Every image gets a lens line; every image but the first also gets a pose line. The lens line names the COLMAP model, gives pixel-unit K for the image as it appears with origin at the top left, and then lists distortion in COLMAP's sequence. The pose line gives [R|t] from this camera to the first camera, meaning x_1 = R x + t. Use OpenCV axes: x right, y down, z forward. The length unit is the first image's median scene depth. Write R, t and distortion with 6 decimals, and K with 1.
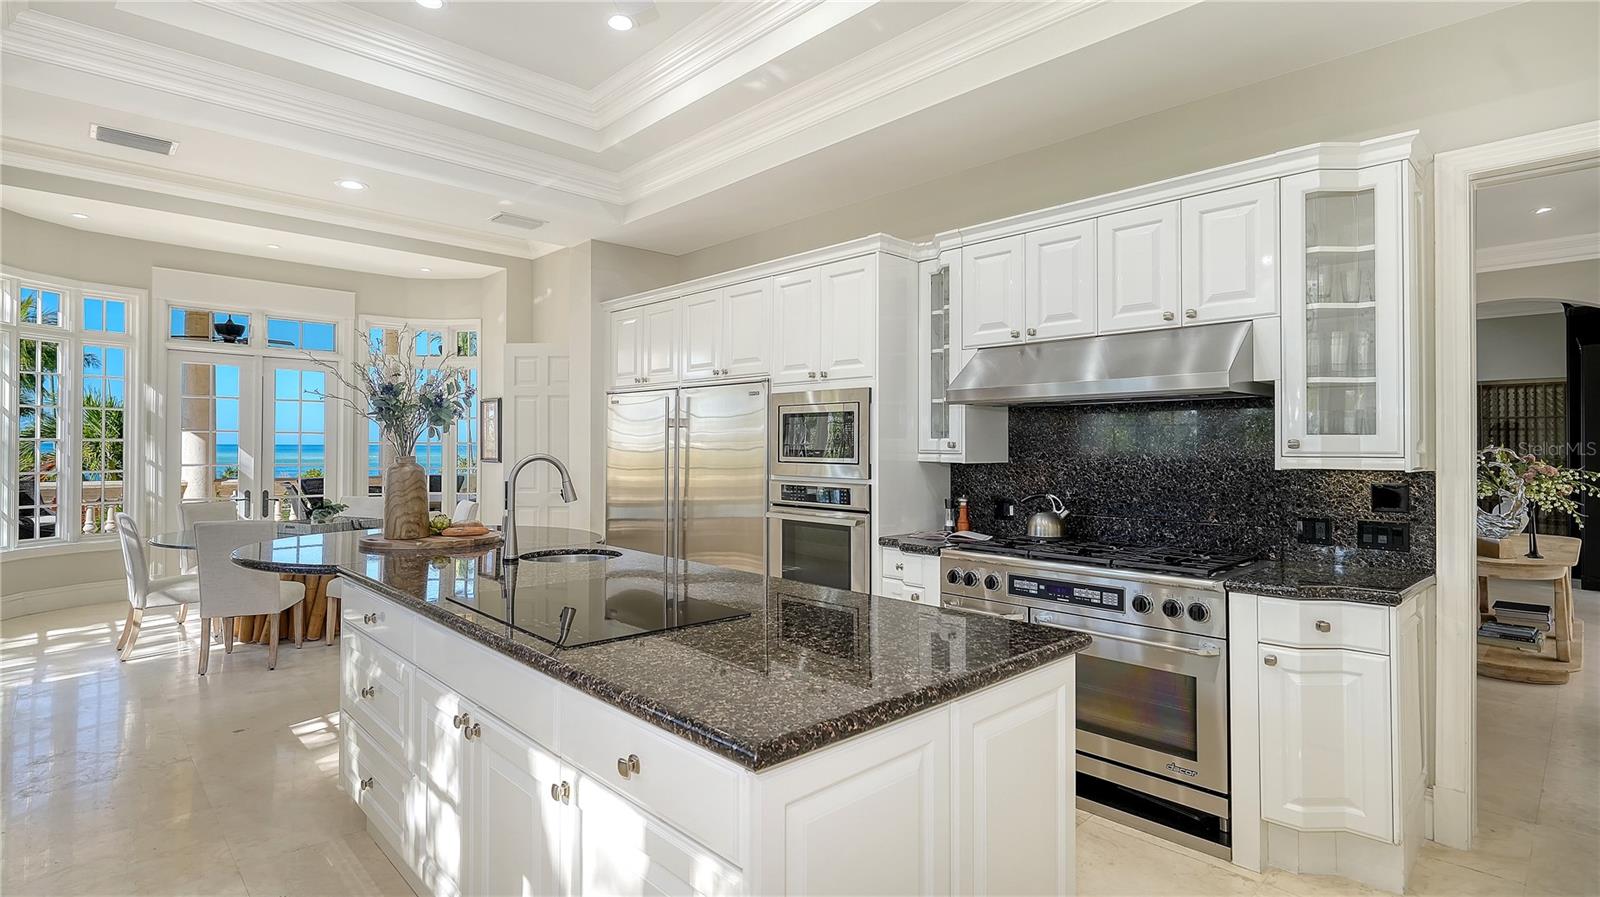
lens RADIAL K [[775.5, 0, 800.0], [0, 775.5, 448.5], [0, 0, 1]] dist [-0.002393, -0.000761]
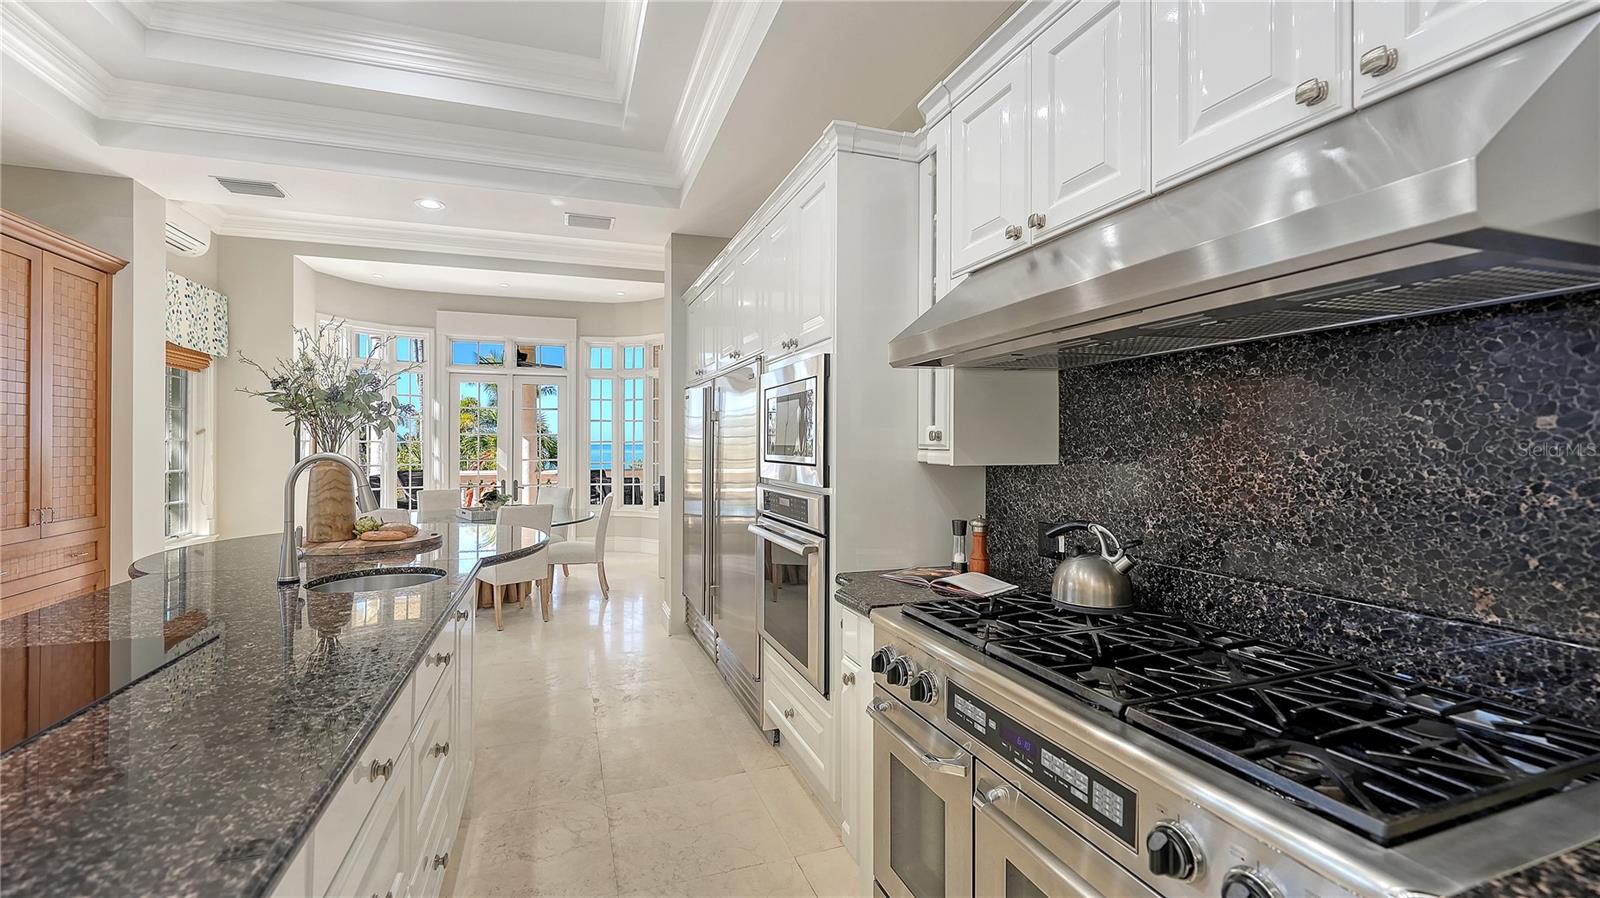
lens RADIAL K [[632.4, 0, 784.7], [0, 632.4, 457.7], [0, 0, 1]] dist [-0.010495, 0.000002]
pose [[0.903696, 0.002216, -0.428169, 0.305510], [0.005614, 0.999839, 0.017023, 0.003448], [0.428138, -0.017787, 0.903538, 0.495713]]
